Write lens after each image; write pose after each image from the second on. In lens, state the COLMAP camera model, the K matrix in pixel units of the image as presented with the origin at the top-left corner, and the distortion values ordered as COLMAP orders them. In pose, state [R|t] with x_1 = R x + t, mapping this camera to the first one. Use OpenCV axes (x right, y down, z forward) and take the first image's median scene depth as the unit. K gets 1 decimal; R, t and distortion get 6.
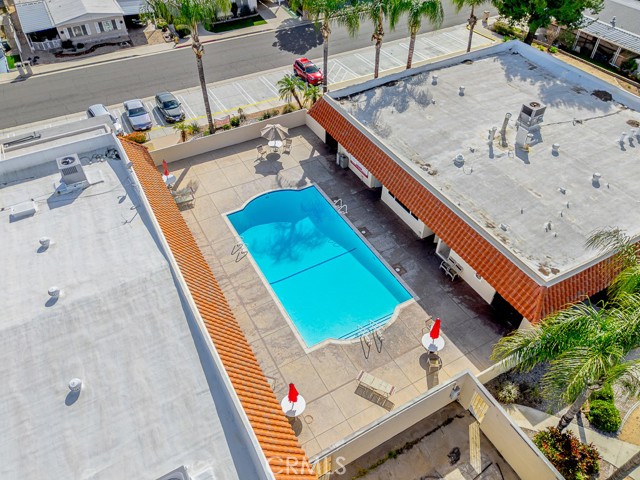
lens RADIAL K [[471.1, 0, 320.0], [0, 471.1, 240.0], [0, 0, 1]] dist [0.059484, -0.042534]
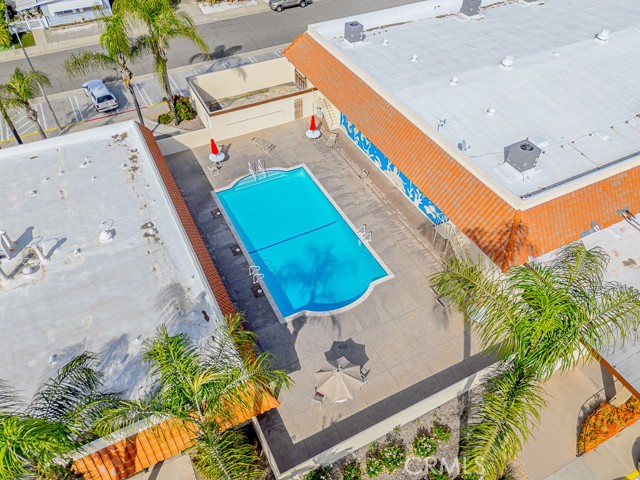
lens RADIAL K [[471.1, 0, 320.0], [0, 471.1, 240.0], [0, 0, 1]] dist [0.059484, -0.042534]
pose [[-0.999197, -0.024214, 0.031925, -0.102278], [0.032016, -0.003367, 0.999482, -0.953960], [-0.024094, 0.999701, 0.004140, 0.961205]]
